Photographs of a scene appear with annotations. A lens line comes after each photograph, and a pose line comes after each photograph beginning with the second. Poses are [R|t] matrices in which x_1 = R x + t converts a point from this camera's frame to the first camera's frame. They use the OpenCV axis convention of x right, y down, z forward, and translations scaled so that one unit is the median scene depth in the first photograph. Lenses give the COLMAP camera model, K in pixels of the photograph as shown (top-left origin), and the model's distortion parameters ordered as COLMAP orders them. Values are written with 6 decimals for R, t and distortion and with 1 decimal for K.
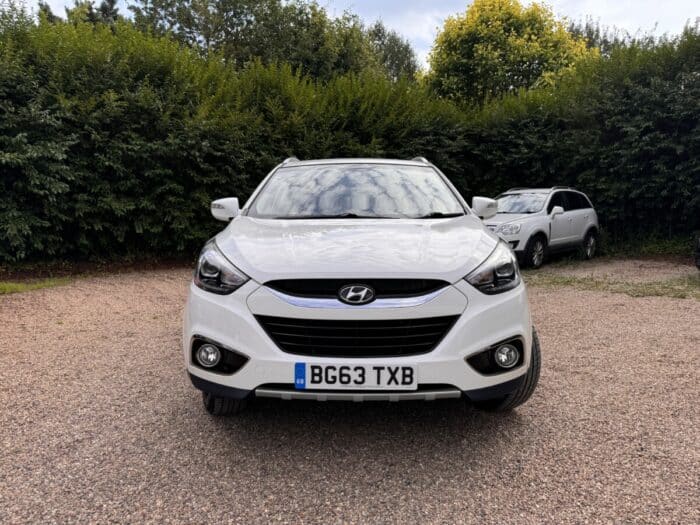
lens RADIAL K [[496.7, 0, 359.7], [0, 496.7, 261.2], [0, 0, 1]] dist [0.037981, -0.051519]
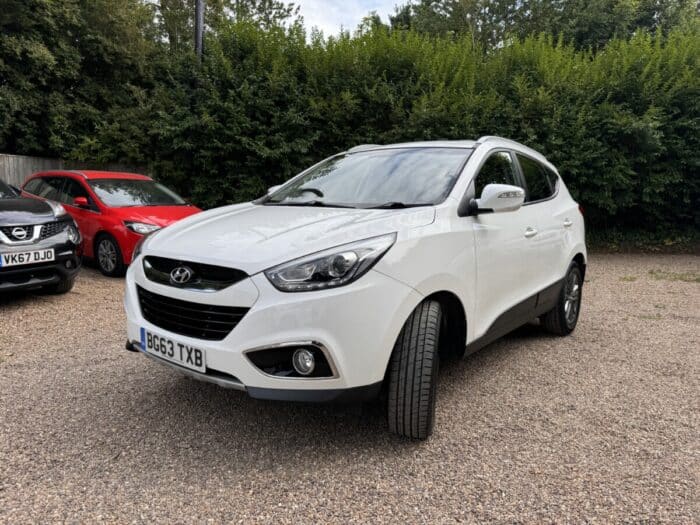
lens RADIAL K [[496.7, 0, 359.7], [0, 496.7, 261.2], [0, 0, 1]] dist [0.037981, -0.051519]
pose [[0.809157, 0.084619, -0.581467, 0.929622], [-0.065681, 0.996400, 0.053604, -0.049449], [0.583910, -0.005183, 0.811802, 0.332540]]
